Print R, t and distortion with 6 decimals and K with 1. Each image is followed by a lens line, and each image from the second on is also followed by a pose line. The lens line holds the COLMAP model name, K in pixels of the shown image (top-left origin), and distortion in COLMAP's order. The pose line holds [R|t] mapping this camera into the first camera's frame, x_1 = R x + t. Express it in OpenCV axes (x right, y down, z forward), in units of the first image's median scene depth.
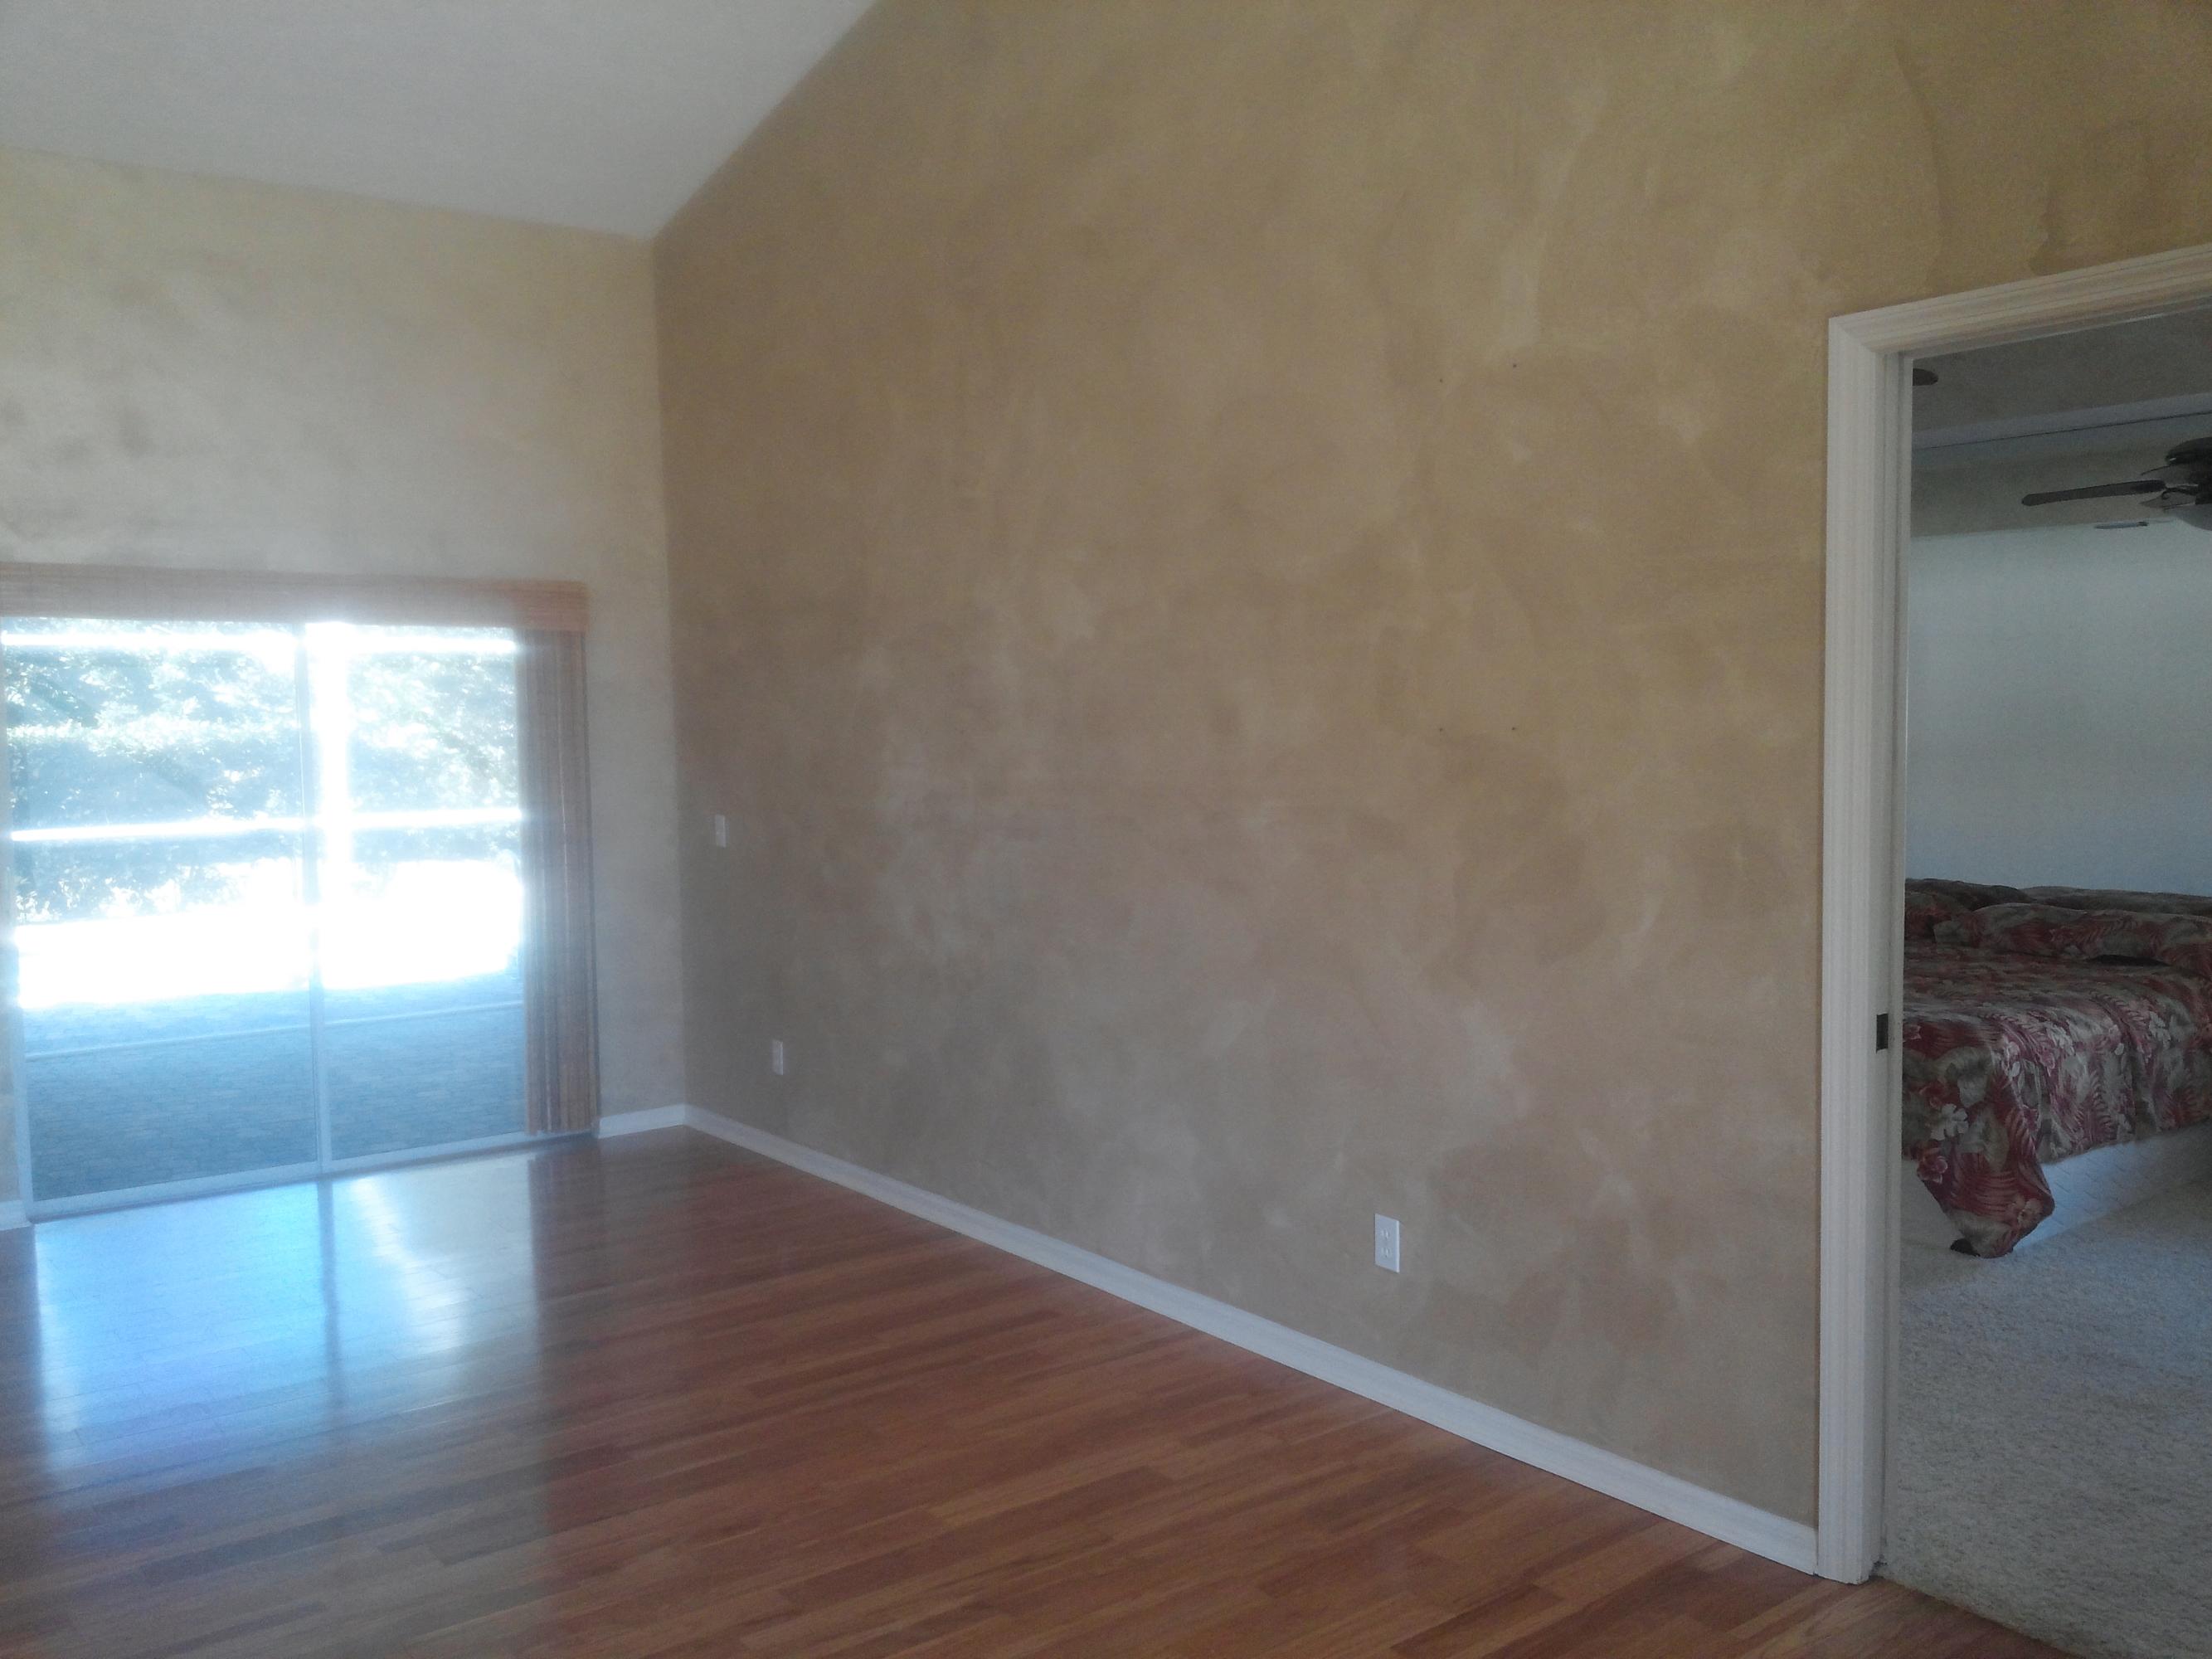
lens RADIAL K [[1857.9, 0, 1090.9], [0, 1857.9, 858.4], [0, 0, 1]] dist [0.107334, -0.154478]
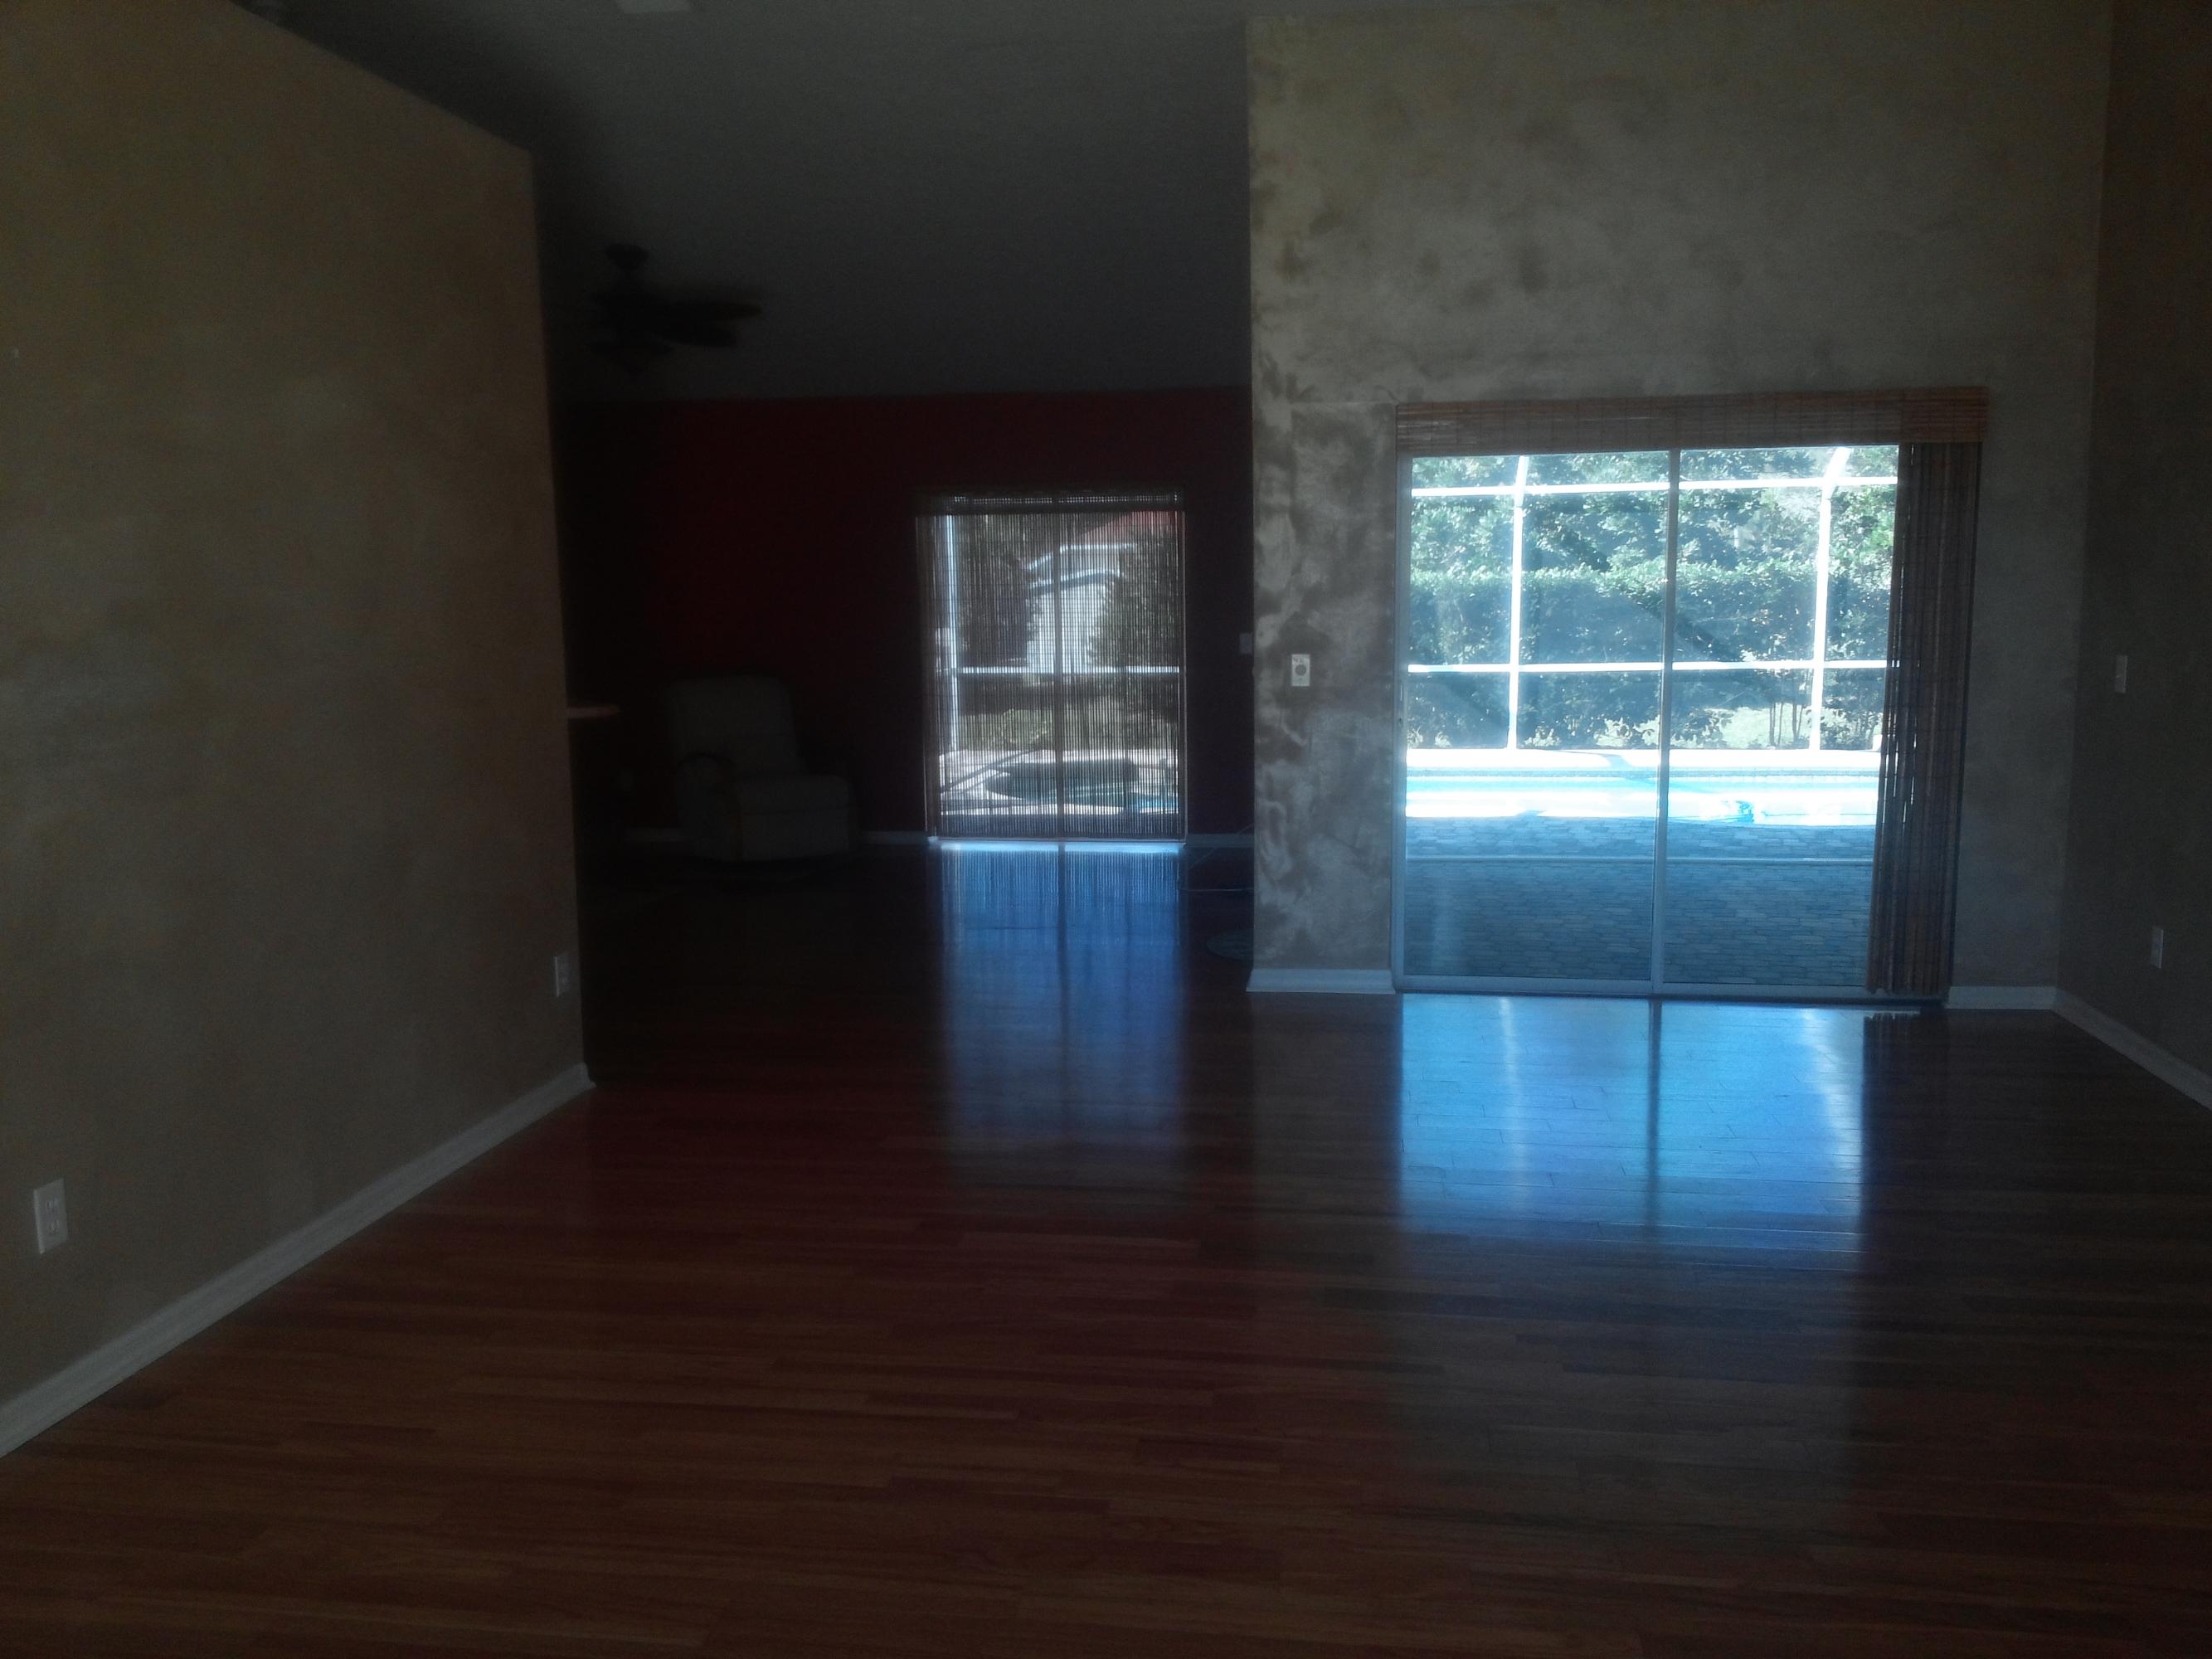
lens RADIAL K [[1857.9, 0, 1090.9], [0, 1857.9, 858.4], [0, 0, 1]] dist [0.107334, -0.154478]
pose [[0.710319, 0.110236, -0.695194, 0.057830], [-0.055766, 0.993369, 0.100538, 0.006428], [0.701667, -0.032646, 0.711757, 0.046855]]
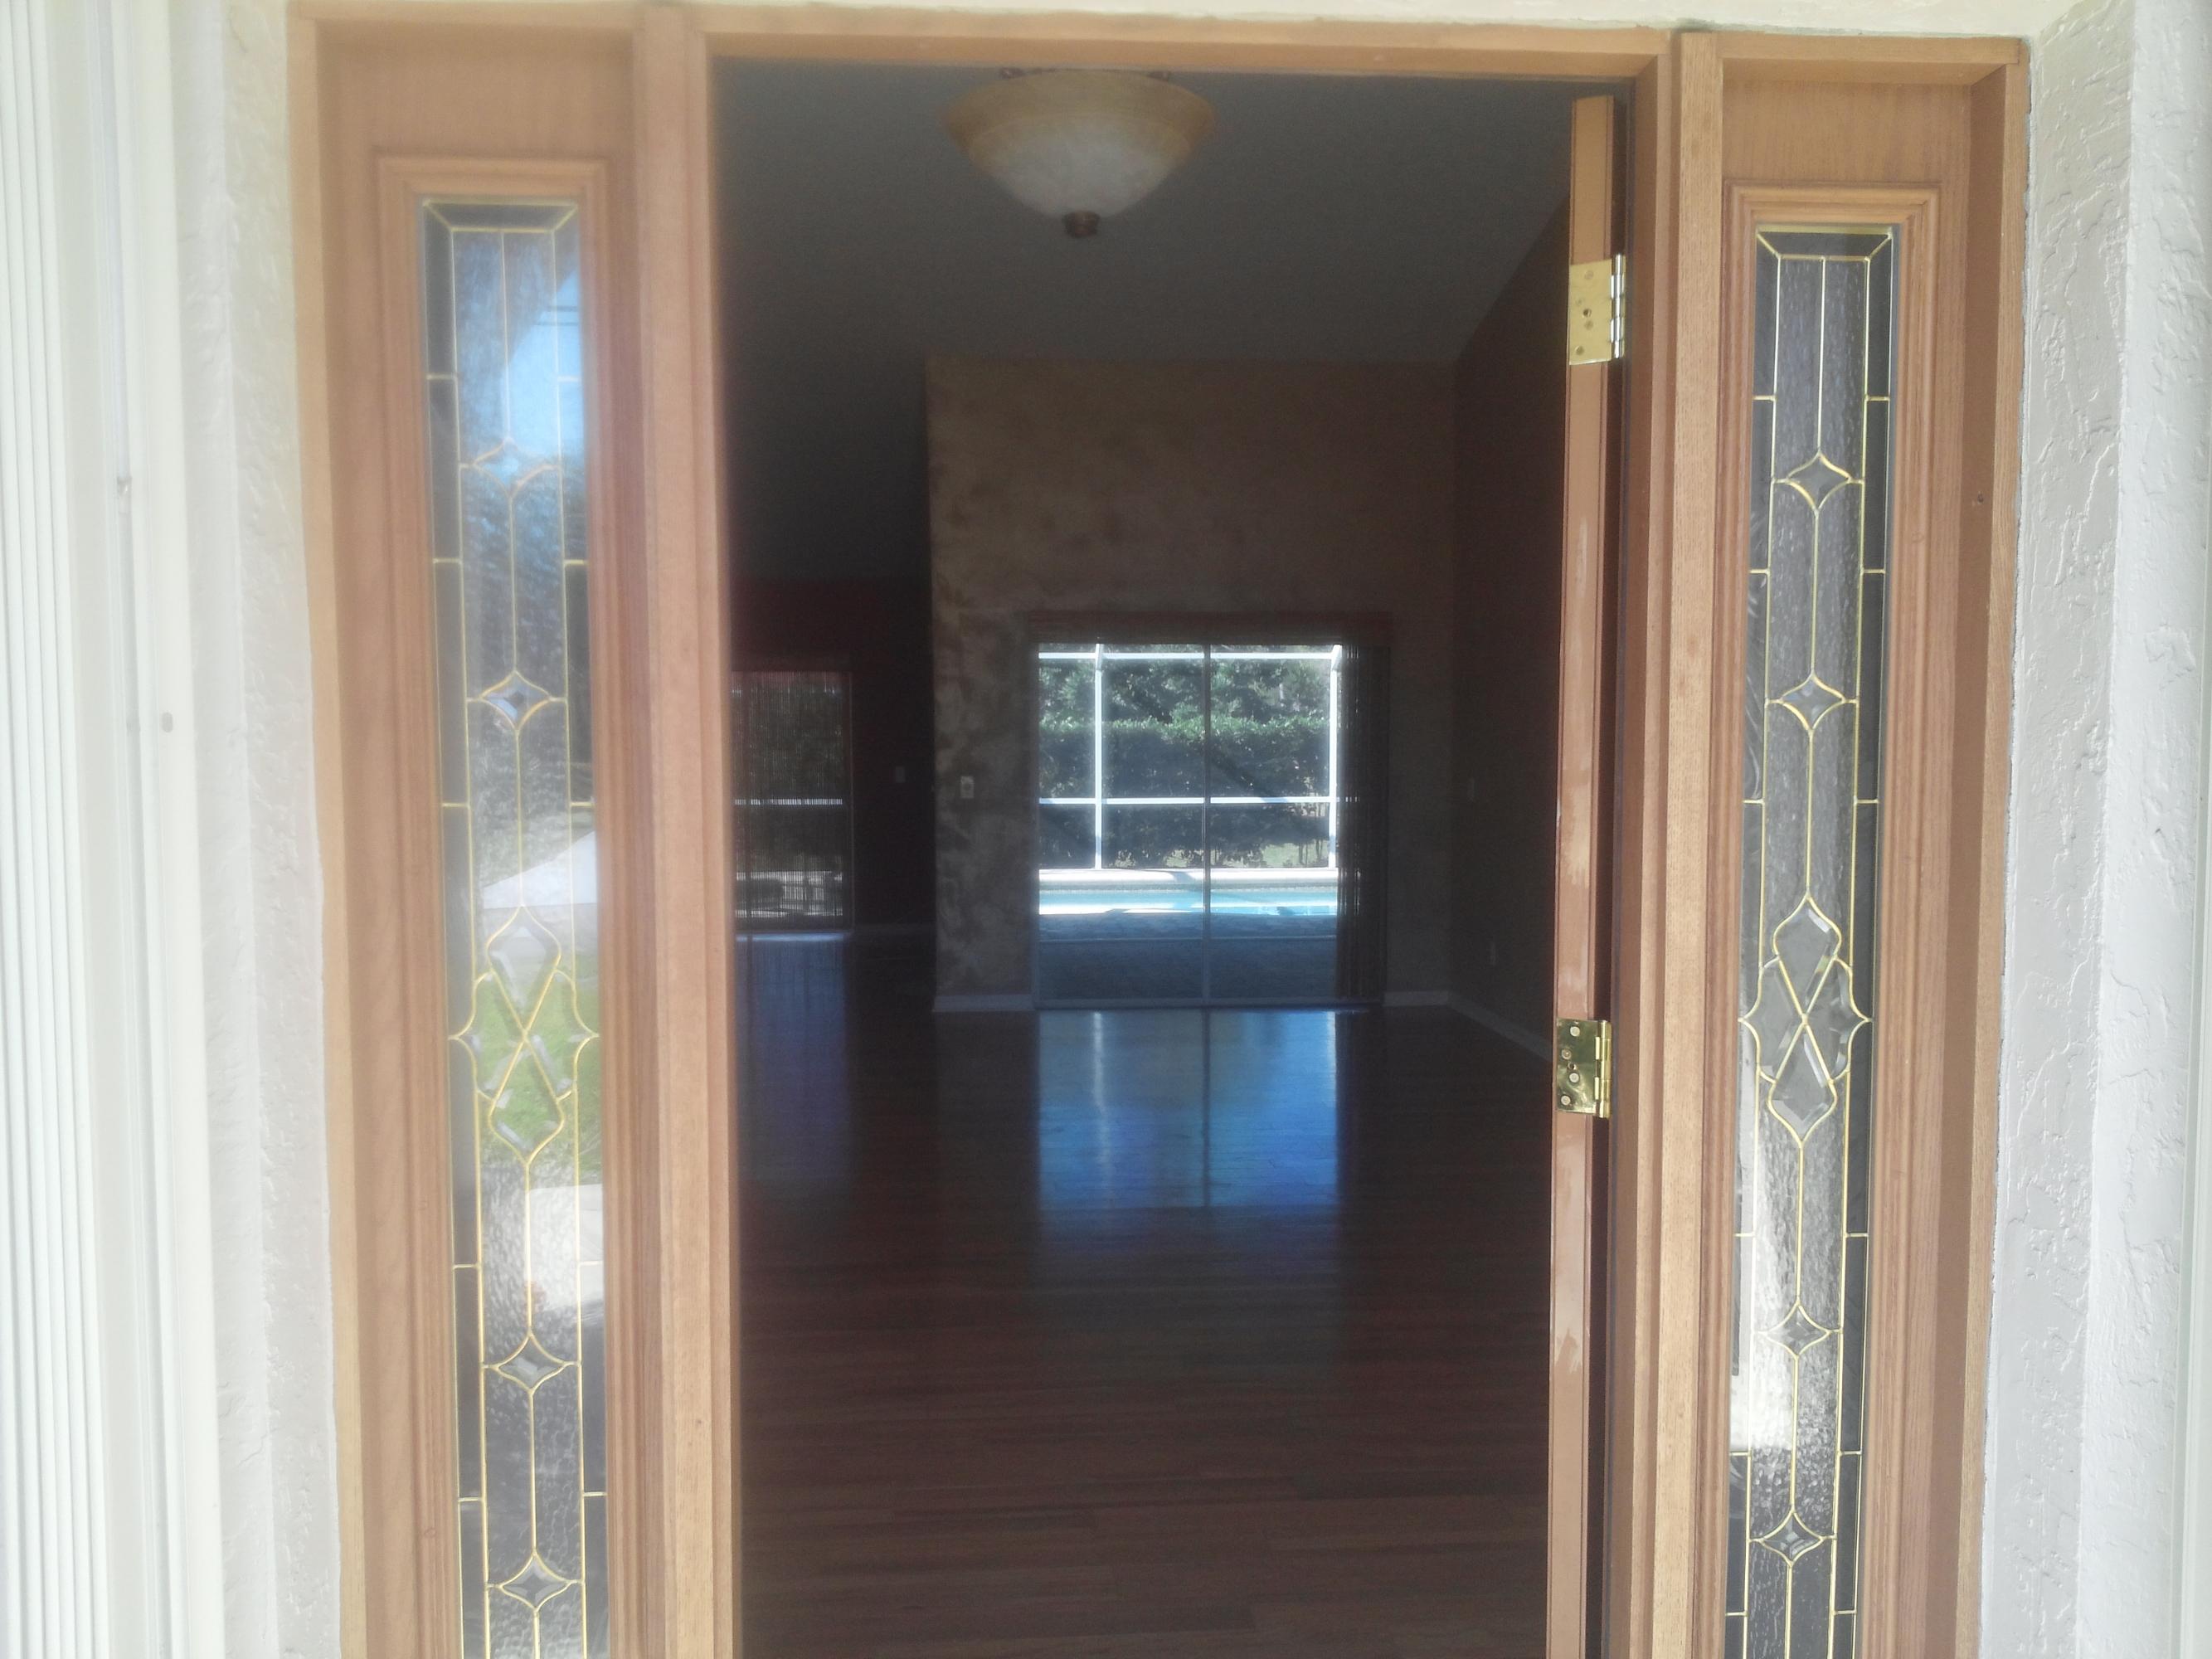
lens RADIAL K [[1857.9, 0, 1090.9], [0, 1857.9, 858.4], [0, 0, 1]] dist [0.107334, -0.154478]
pose [[0.848044, 0.052756, -0.527293, 0.231140], [-0.055129, 0.998416, 0.011229, 0.027858], [0.527050, 0.019547, 0.849609, -0.252982]]
